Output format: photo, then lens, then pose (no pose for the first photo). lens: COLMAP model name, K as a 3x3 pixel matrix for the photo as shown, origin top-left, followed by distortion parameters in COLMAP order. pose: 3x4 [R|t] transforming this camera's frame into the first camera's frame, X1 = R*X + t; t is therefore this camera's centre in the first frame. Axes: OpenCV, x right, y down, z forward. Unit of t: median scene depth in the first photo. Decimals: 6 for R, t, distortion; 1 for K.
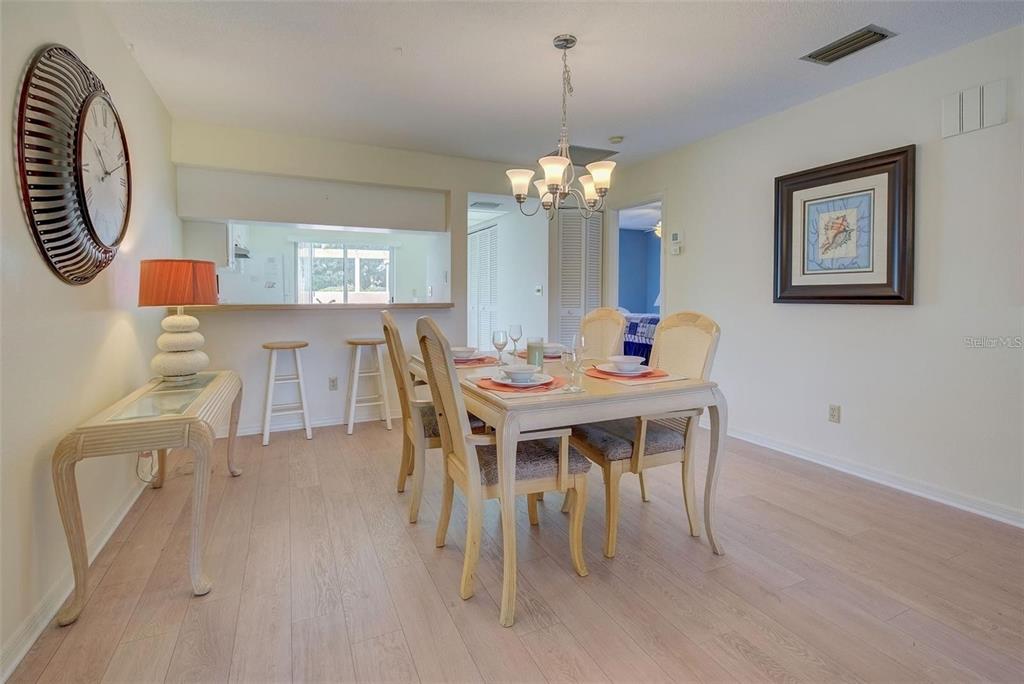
lens RADIAL K [[473.8, 0, 509.7], [0, 473.8, 303.9], [0, 0, 1]] dist [0.002160, -0.000169]
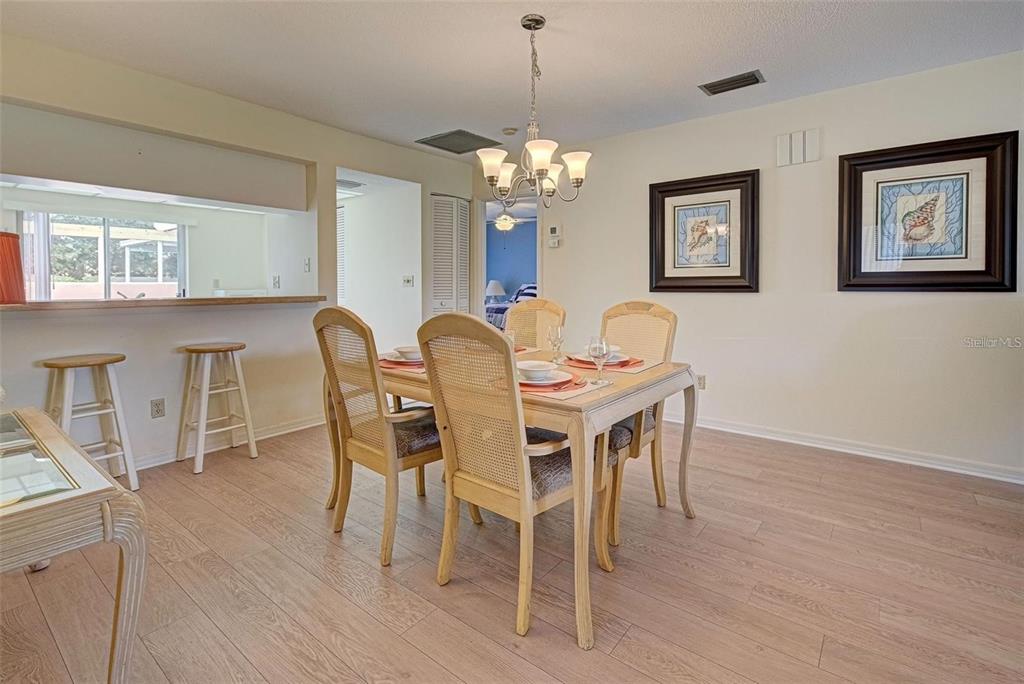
lens RADIAL K [[471.4, 0, 513.1], [0, 471.4, 294.1], [0, 0, 1]] dist [0.001897, 0.000376]
pose [[0.889545, -0.011561, 0.456701, -0.323044], [0.012267, 0.999924, 0.001419, -0.003228], [-0.456682, 0.004340, 0.889619, 0.151421]]
